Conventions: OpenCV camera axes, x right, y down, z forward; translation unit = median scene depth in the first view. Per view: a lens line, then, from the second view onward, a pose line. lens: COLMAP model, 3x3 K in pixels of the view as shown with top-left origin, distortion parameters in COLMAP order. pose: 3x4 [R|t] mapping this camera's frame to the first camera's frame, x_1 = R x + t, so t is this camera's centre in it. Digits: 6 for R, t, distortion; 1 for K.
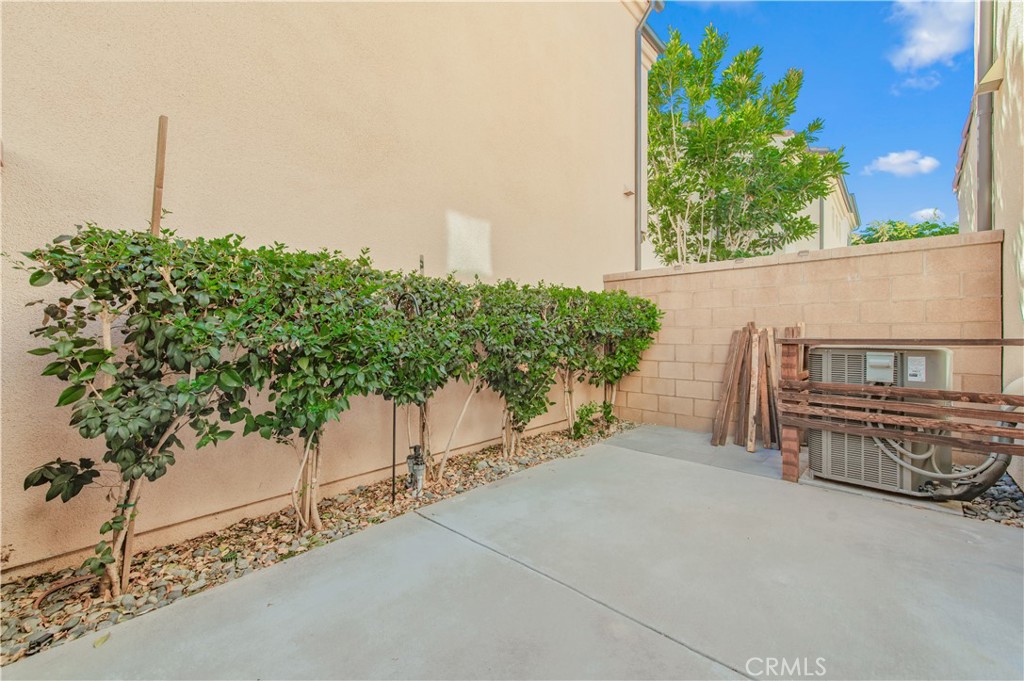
lens RADIAL K [[402.4, 0, 502.2], [0, 402.4, 338.5], [0, 0, 1]] dist [0.019053, -0.003933]
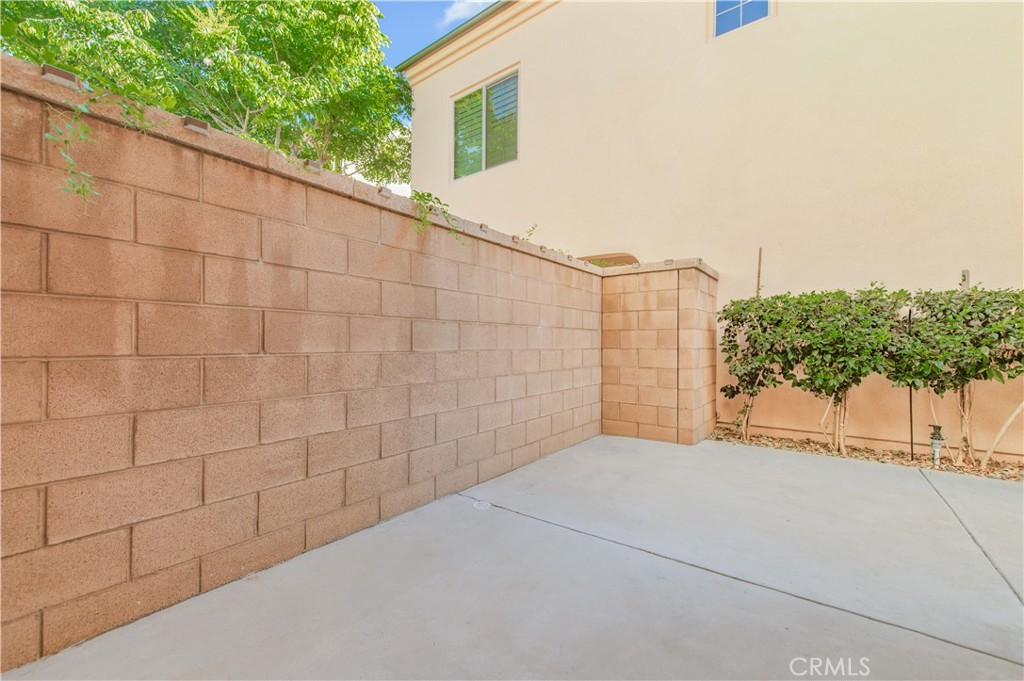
lens RADIAL K [[402.4, 0, 503.3], [0, 402.4, 341.0], [0, 0, 1]] dist [0.019053, -0.003933]
pose [[0.069969, -0.002146, -0.997547, 0.823145], [-0.012304, 0.999920, -0.003015, 0.017338], [0.997473, 0.012485, 0.069937, -0.382067]]
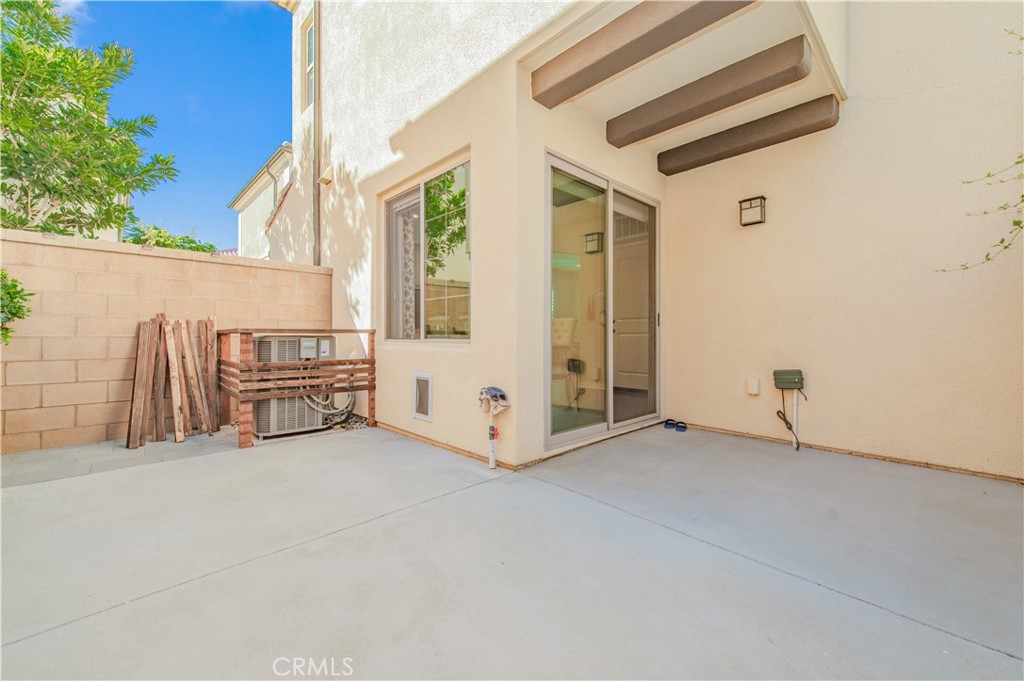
lens RADIAL K [[402.4, 0, 505.0], [0, 402.4, 335.5], [0, 0, 1]] dist [0.019053, -0.003933]
pose [[0.081112, 0.002376, 0.996702, -0.478412], [0.004638, 0.999985, -0.002761, 0.031366], [-0.996694, 0.004847, 0.081100, 0.157928]]
